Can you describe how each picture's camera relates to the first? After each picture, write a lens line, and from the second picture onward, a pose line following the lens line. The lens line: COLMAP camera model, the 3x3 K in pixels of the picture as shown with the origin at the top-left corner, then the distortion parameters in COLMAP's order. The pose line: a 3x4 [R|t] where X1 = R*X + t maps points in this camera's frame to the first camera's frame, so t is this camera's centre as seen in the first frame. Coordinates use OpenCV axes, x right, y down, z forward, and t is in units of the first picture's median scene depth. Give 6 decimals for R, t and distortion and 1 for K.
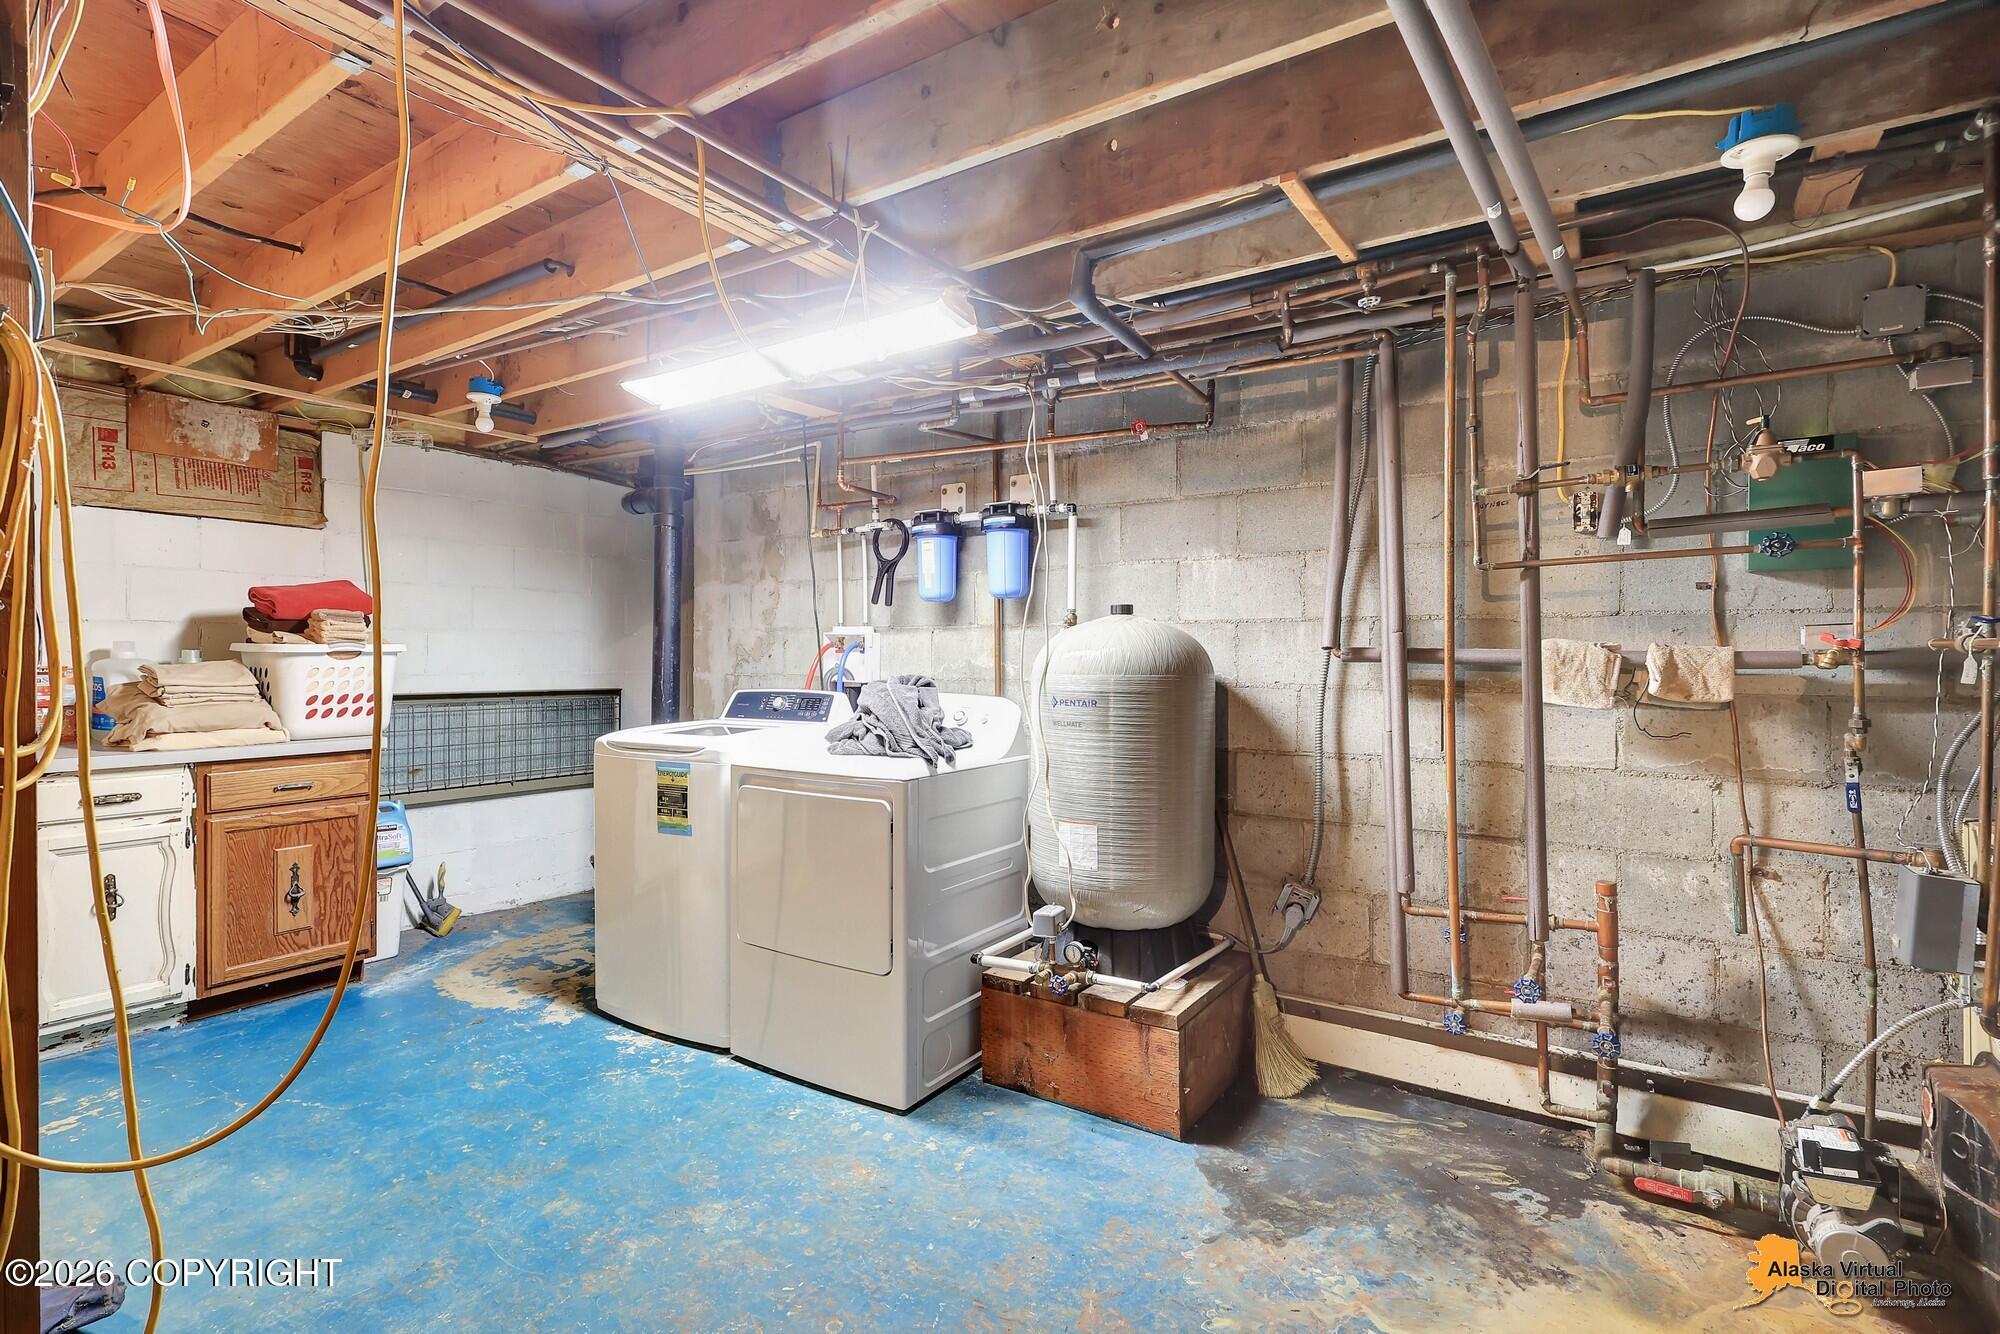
lens RADIAL K [[953.8, 0, 991.5], [0, 953.8, 656.9], [0, 0, 1]] dist [-0.000208, 0.000829]
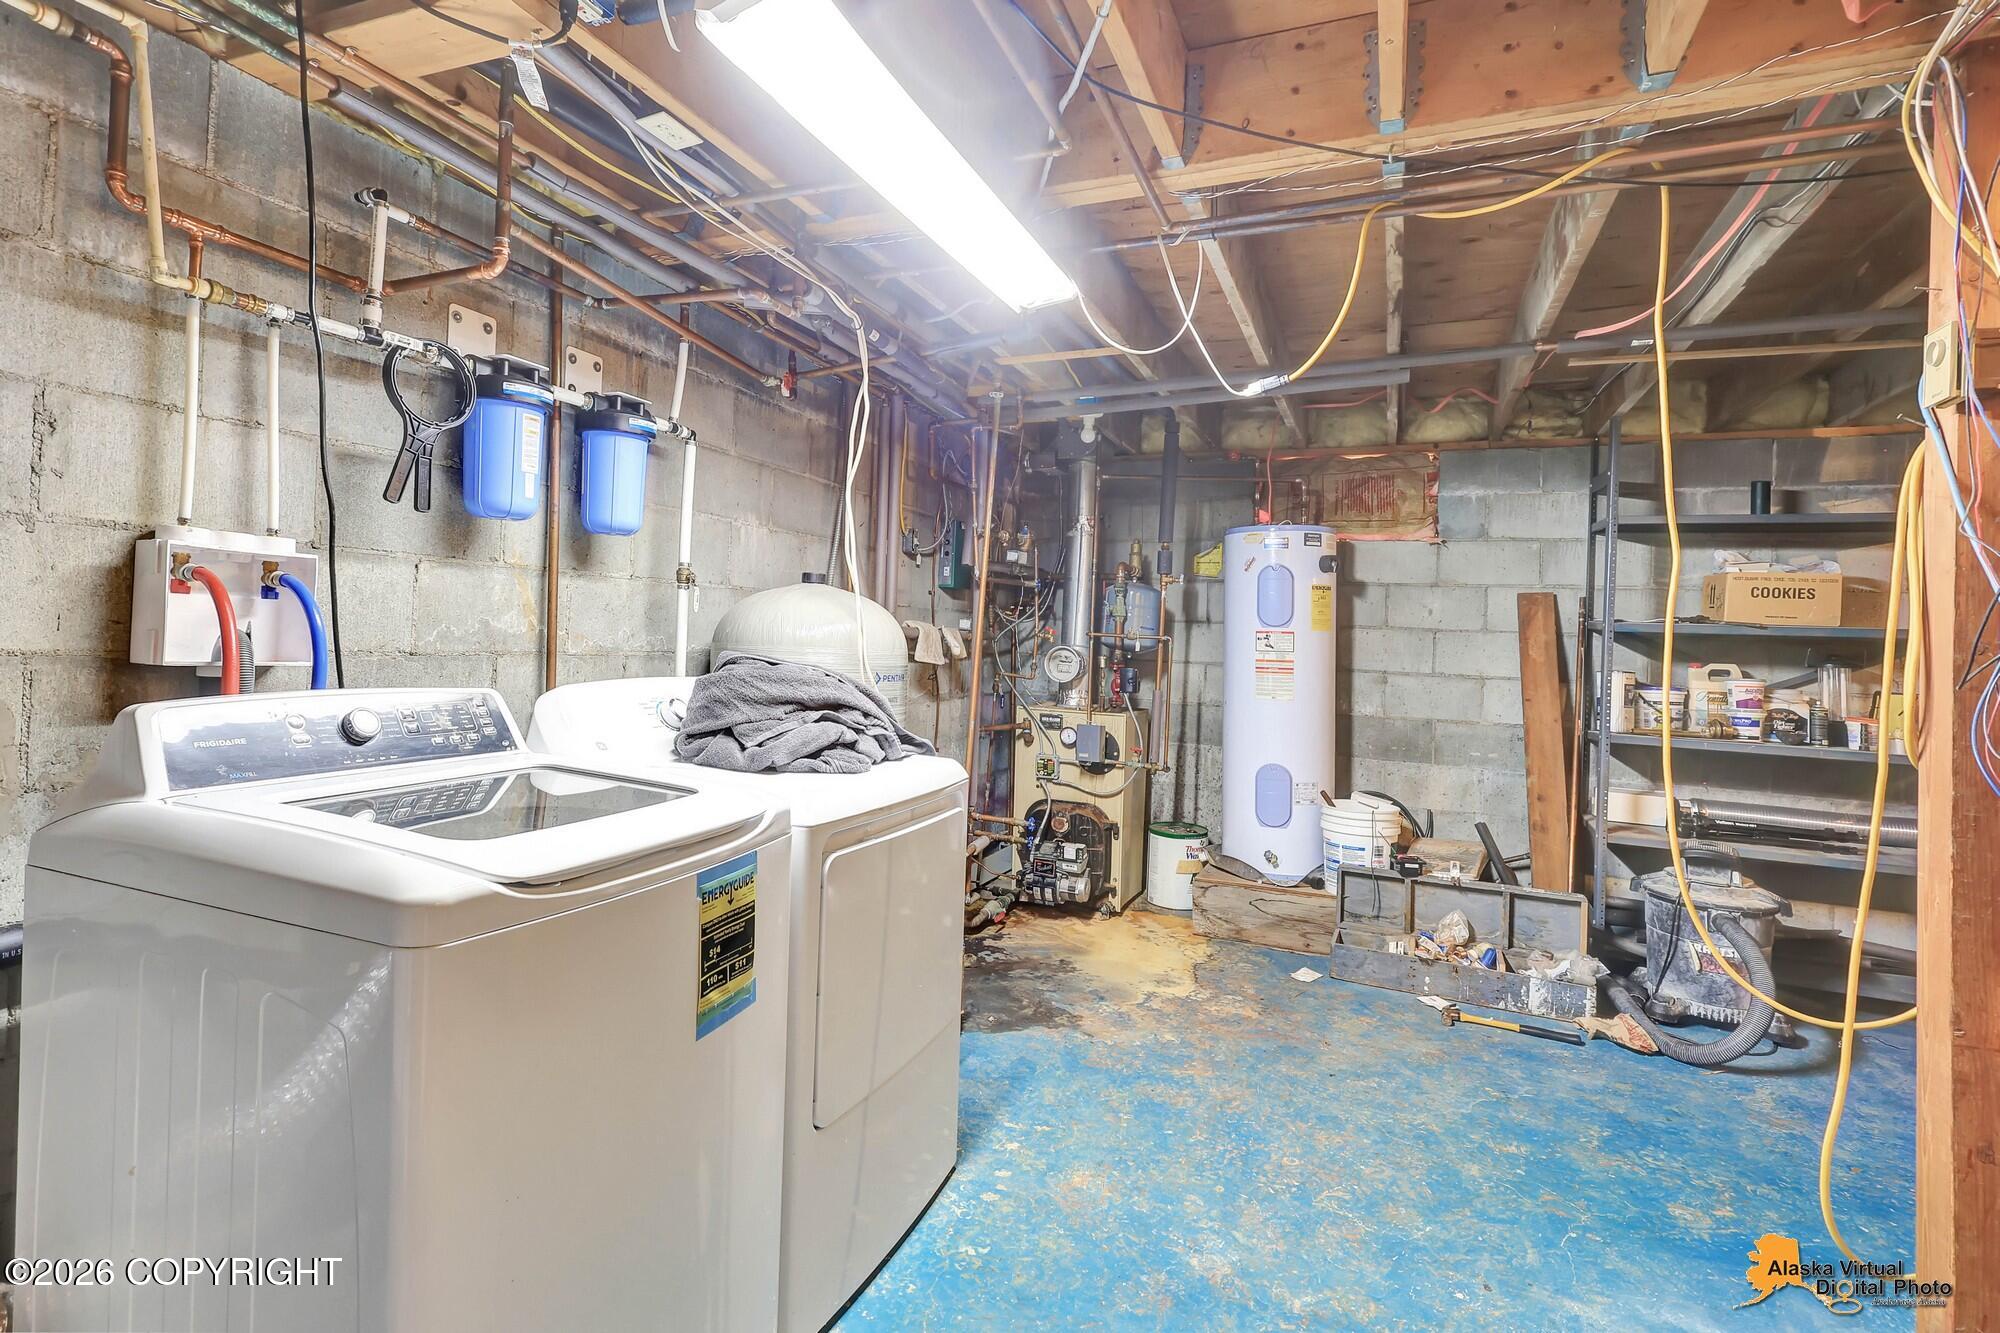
lens RADIAL K [[920.2, 0, 991.6], [0, 920.2, 633.1], [0, 0, 1]] dist [-0.000244, 0.000098]
pose [[-0.165076, -0.003274, 0.986275, -0.844145], [-0.038241, 0.999264, -0.003083, 0.000973], [-0.985539, -0.038225, -0.165080, 1.036998]]
